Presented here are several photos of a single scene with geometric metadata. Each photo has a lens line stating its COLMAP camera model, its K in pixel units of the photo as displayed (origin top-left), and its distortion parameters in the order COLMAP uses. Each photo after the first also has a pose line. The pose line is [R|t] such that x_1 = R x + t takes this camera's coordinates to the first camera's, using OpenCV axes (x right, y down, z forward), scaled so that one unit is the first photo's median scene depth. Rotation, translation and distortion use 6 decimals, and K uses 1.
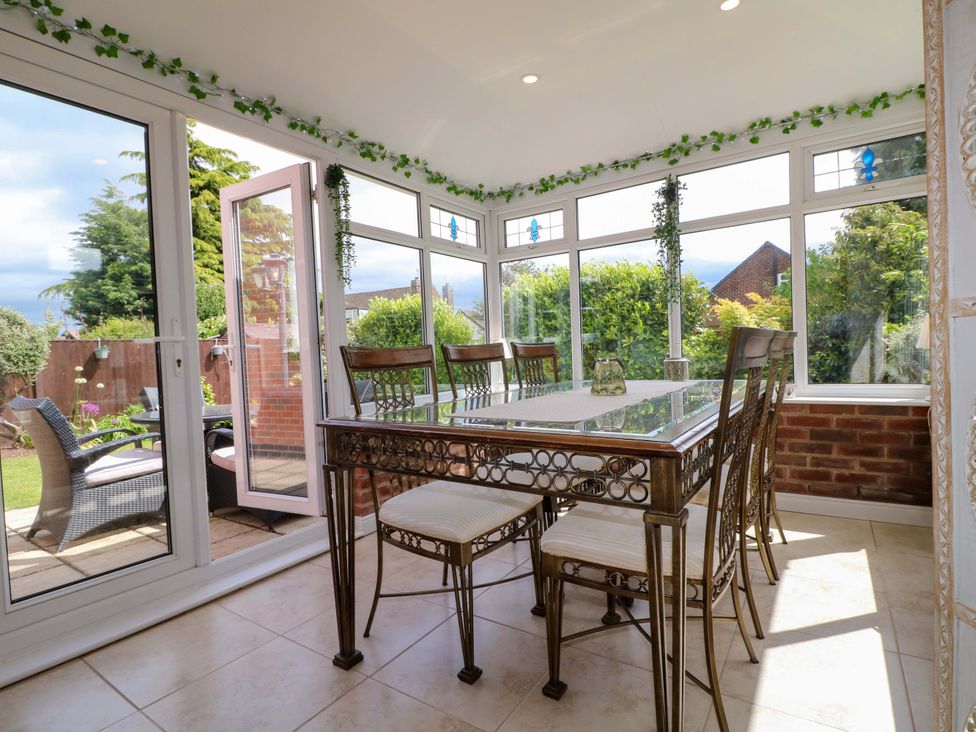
lens RADIAL K [[504.3, 0, 489.4], [0, 504.3, 363.6], [0, 0, 1]] dist [0.002294, -0.015219]
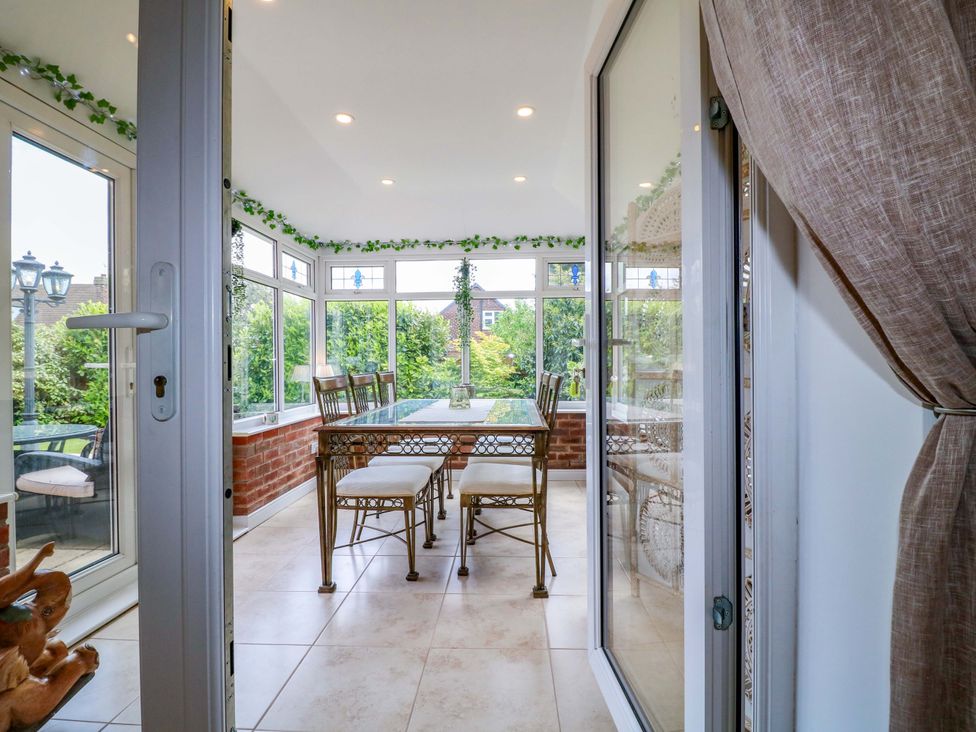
lens RADIAL K [[504.3, 0, 489.4], [0, 504.3, 363.6], [0, 0, 1]] dist [0.002294, -0.015219]
pose [[0.850718, 0.034711, 0.524476, -0.337623], [-0.015592, 0.999045, -0.040827, -0.011397], [-0.525392, 0.026555, 0.850446, -0.270252]]
